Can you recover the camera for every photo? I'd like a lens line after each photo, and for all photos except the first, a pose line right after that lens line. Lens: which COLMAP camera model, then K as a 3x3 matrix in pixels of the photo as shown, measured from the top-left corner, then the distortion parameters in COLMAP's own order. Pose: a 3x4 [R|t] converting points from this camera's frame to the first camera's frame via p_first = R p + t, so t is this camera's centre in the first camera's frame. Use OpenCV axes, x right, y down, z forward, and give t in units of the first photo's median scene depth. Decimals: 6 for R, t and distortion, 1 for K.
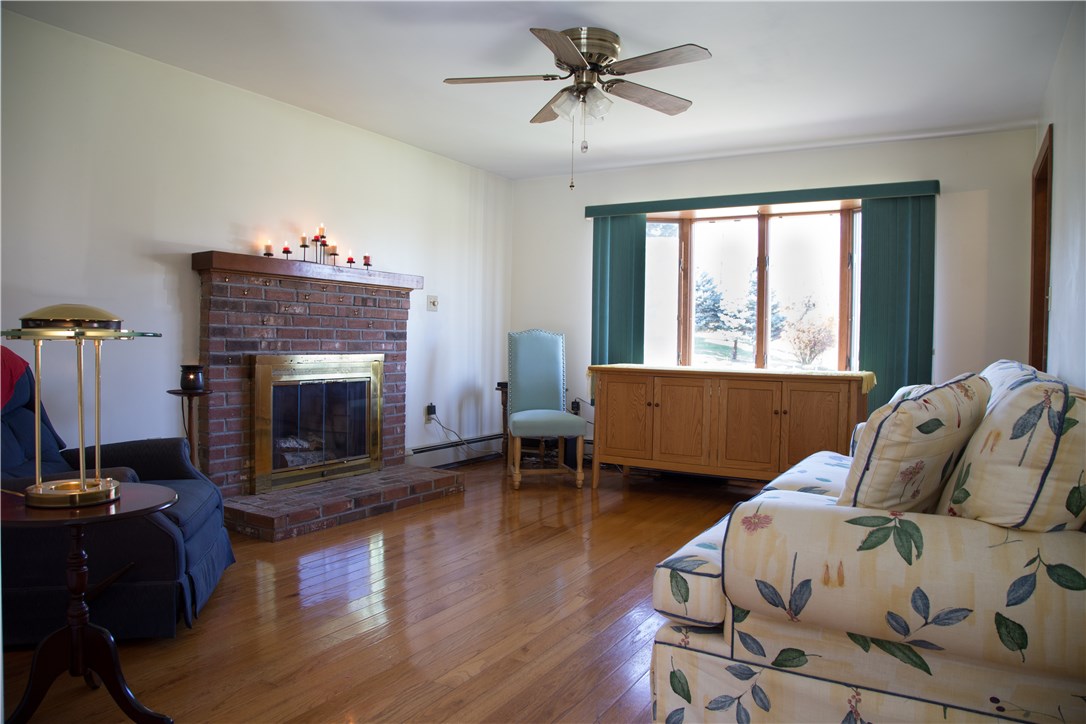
lens RADIAL K [[760.1, 0, 542.2], [0, 760.1, 363.5], [0, 0, 1]] dist [-0.054659, 0.016546]
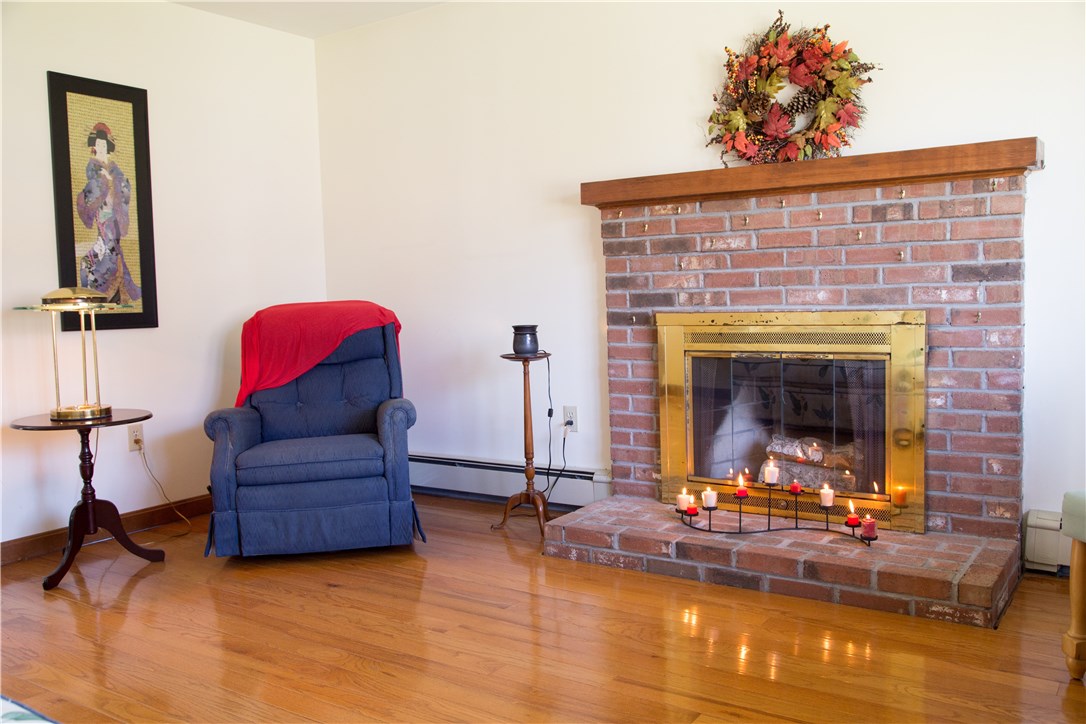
lens RADIAL K [[952.6, 0, 541.5], [0, 952.6, 361.7], [0, 0, 1]] dist [-0.001396, -0.001953]
pose [[-0.068391, 0.067914, -0.995344, 0.534025], [0.001273, 0.997685, 0.067987, -0.026037], [0.997658, 0.003383, -0.068319, 0.928219]]
